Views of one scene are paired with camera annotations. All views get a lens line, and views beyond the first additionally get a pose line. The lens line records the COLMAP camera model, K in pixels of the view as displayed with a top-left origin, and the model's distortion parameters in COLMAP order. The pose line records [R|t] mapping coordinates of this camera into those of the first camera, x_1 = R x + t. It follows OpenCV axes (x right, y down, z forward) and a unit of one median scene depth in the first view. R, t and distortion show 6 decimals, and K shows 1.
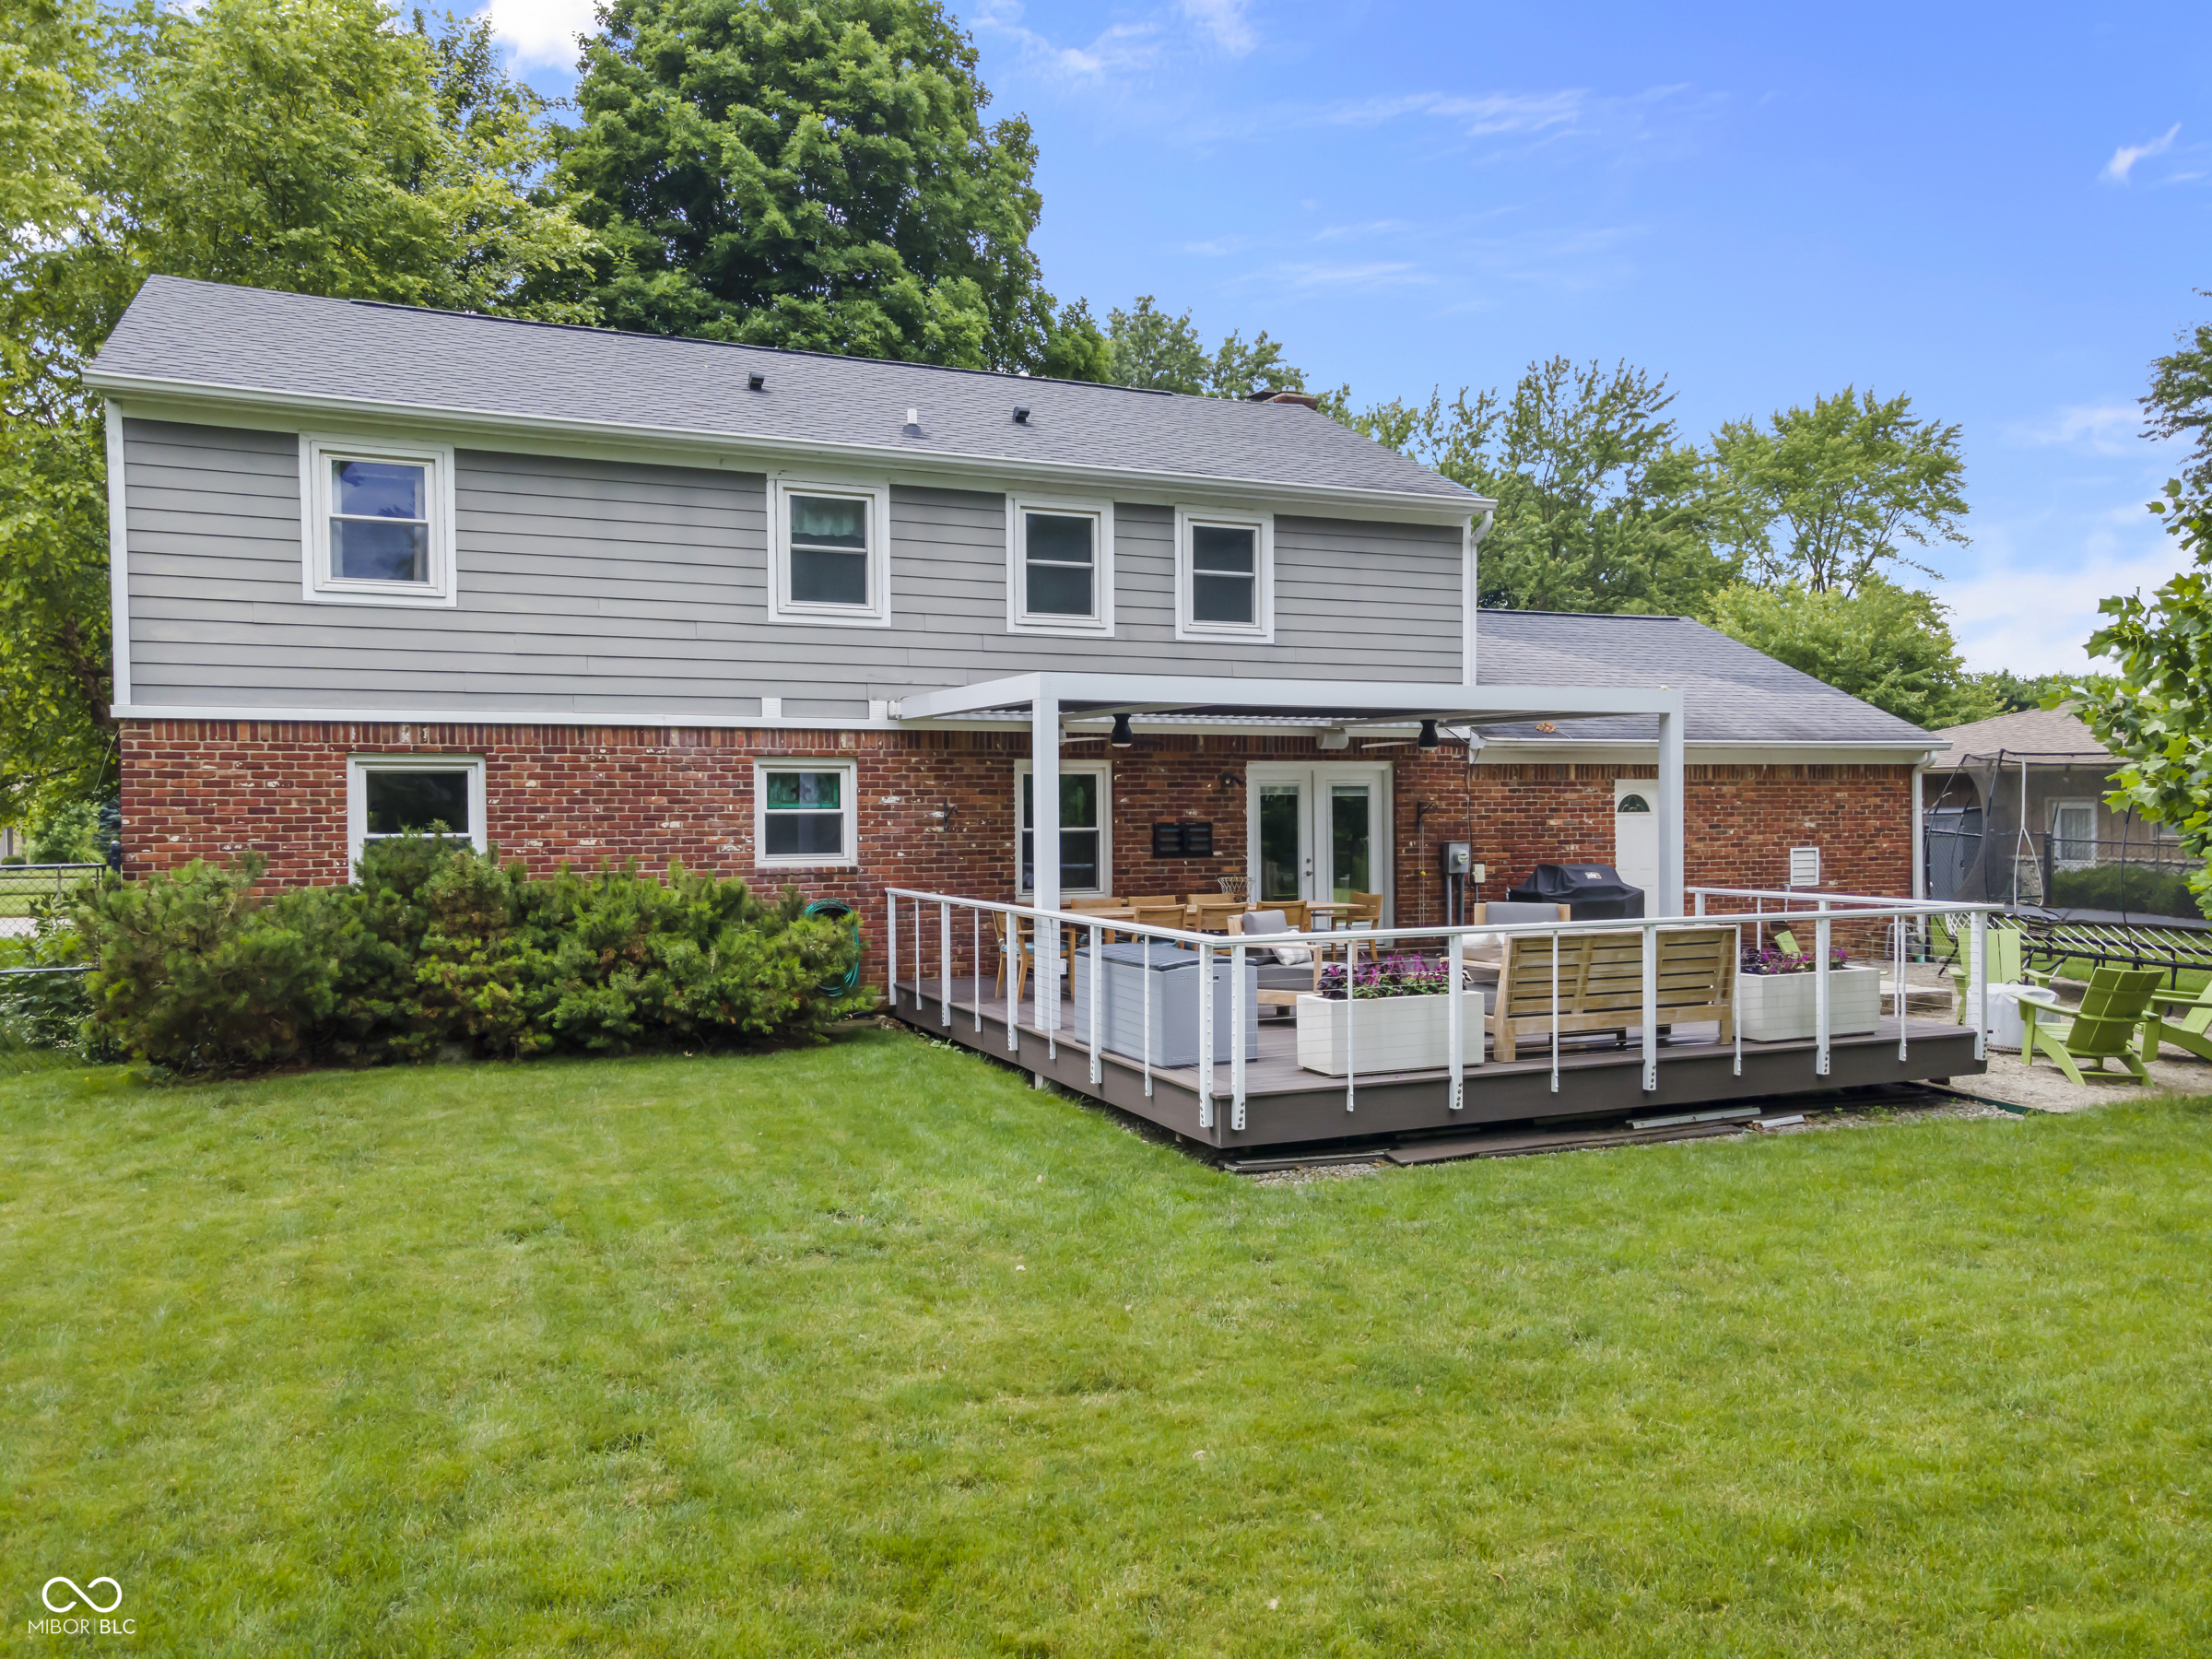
lens RADIAL K [[1568.1, 0, 1106.0], [0, 1568.1, 829.5], [0, 0, 1]] dist [0.058901, -0.000918]
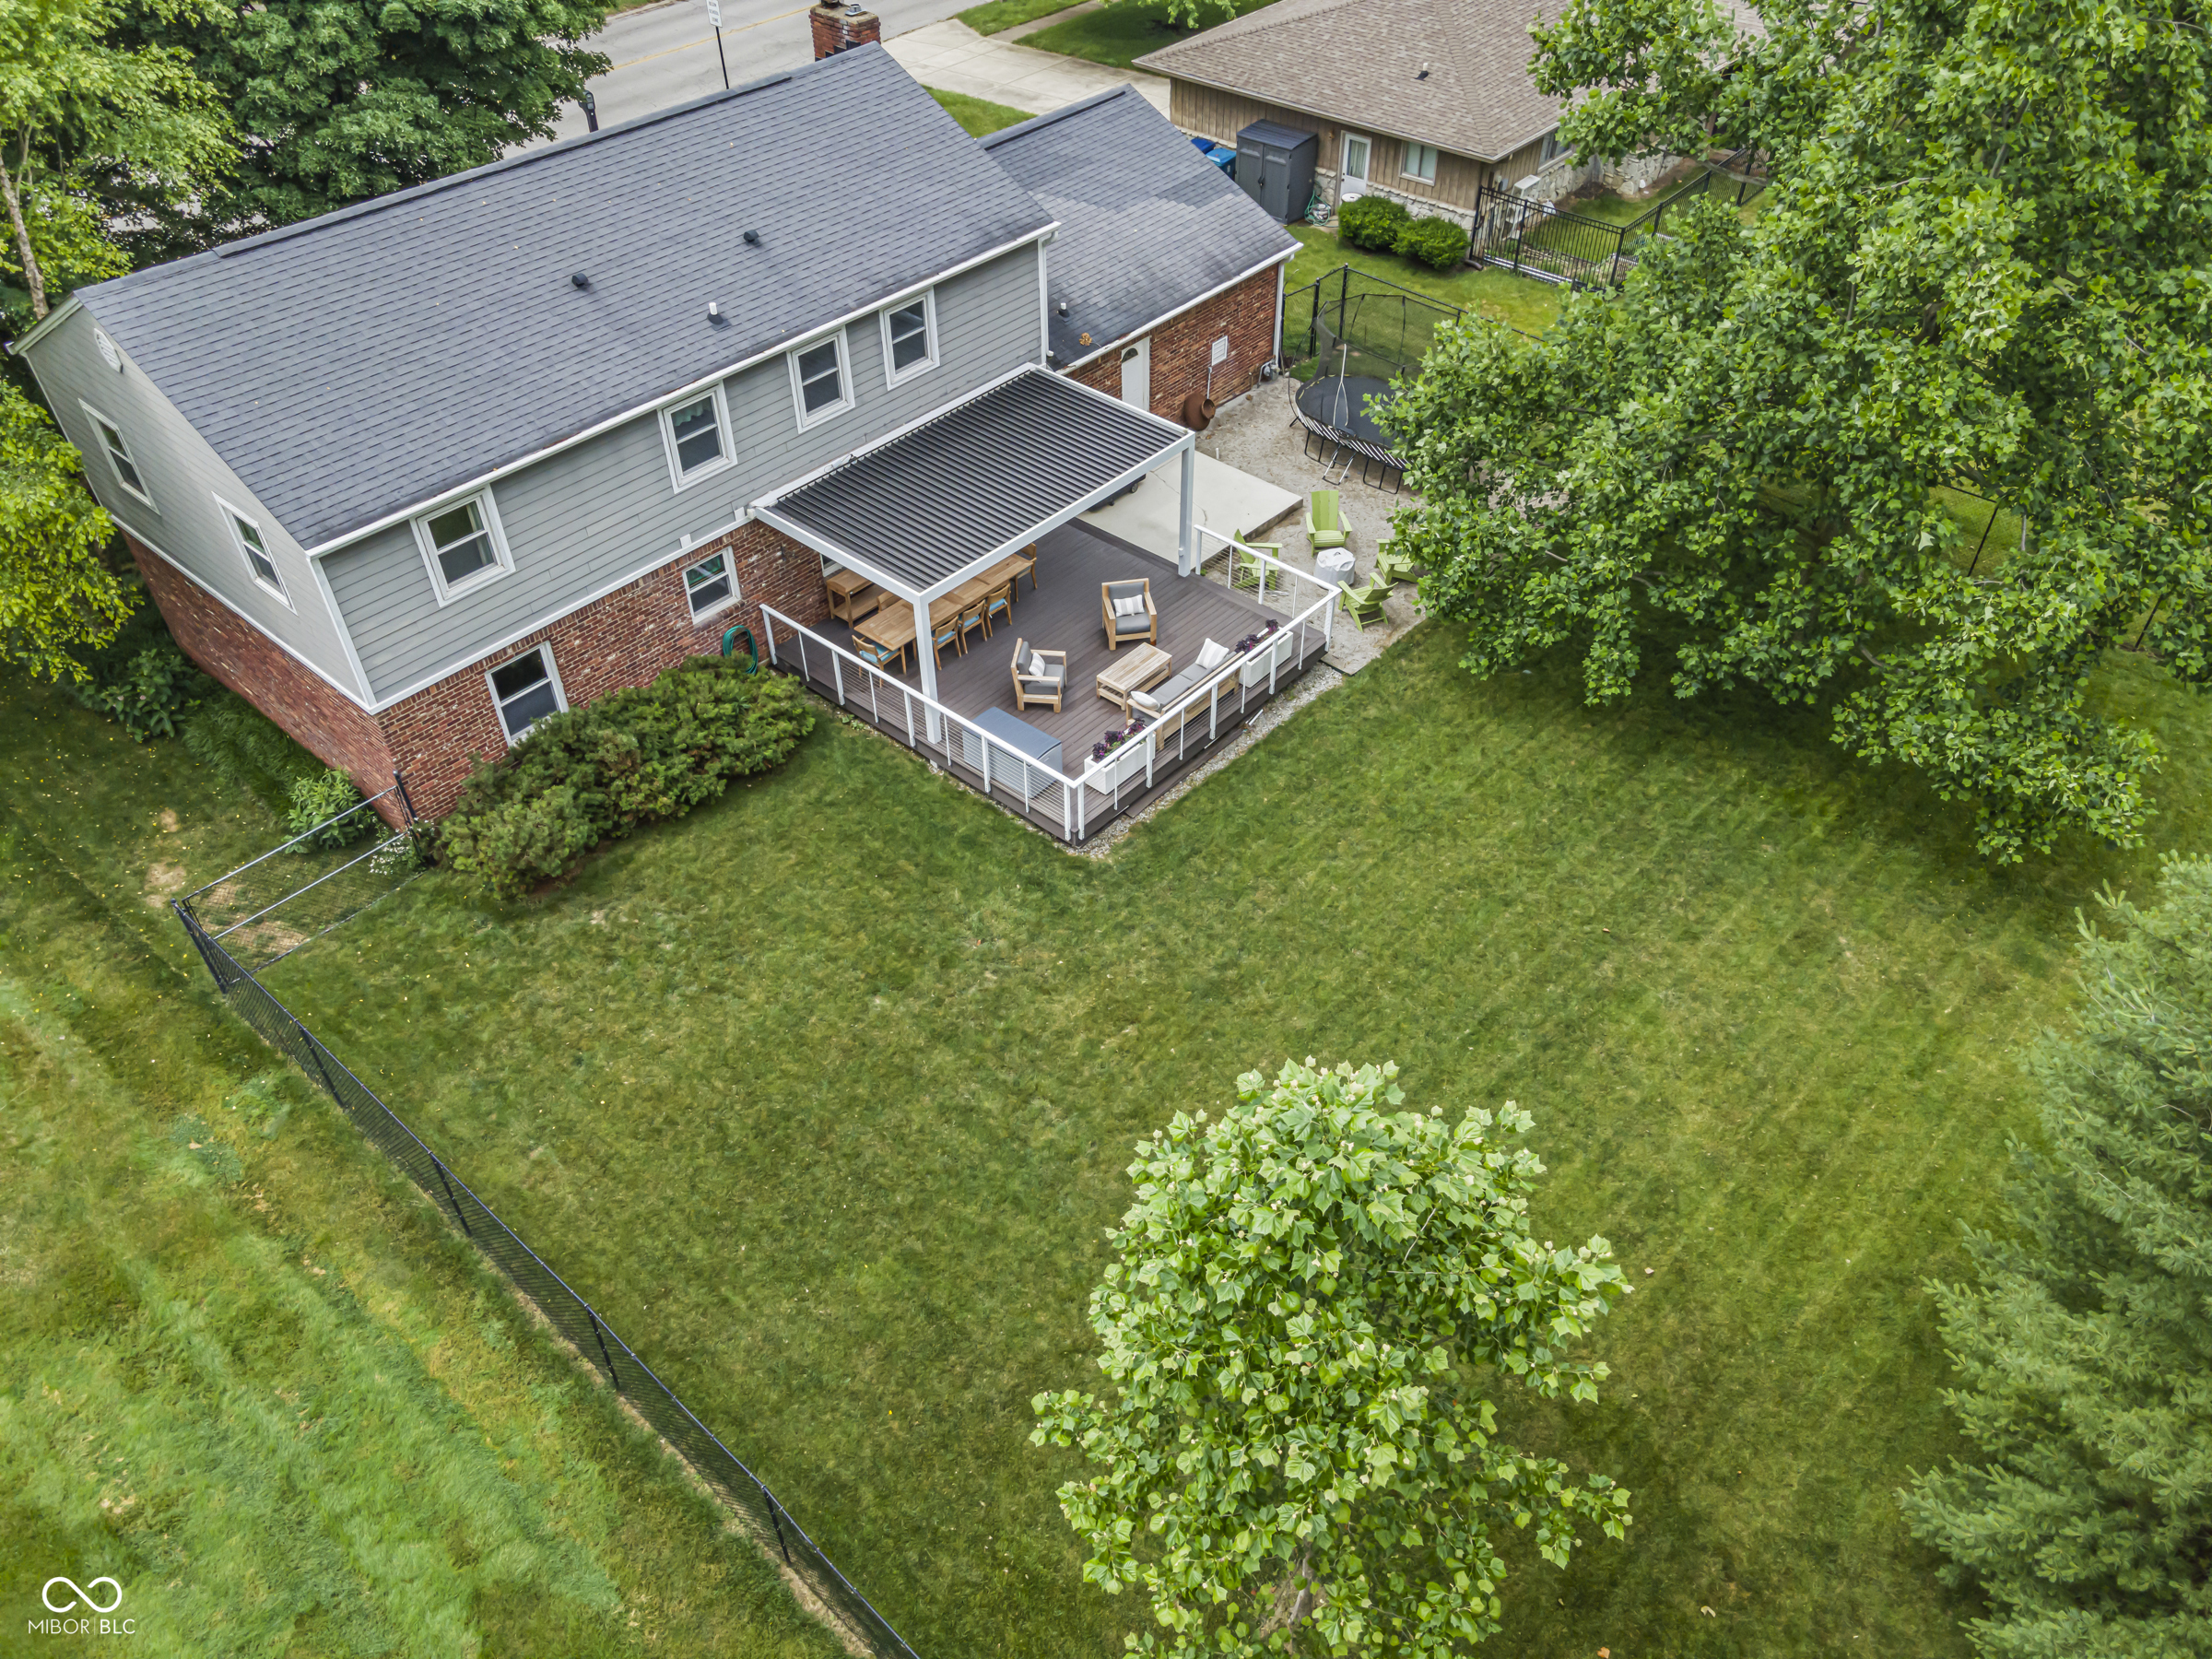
lens RADIAL K [[1609.2, 0, 1106.0], [0, 1609.2, 829.5], [0, 0, 1]] dist [0.048393, -0.008634]
pose [[0.905111, -0.284505, 0.315961, -0.417849], [-0.000636, 0.742223, 0.670152, -0.937866], [-0.425175, -0.606763, 0.671613, -0.450867]]
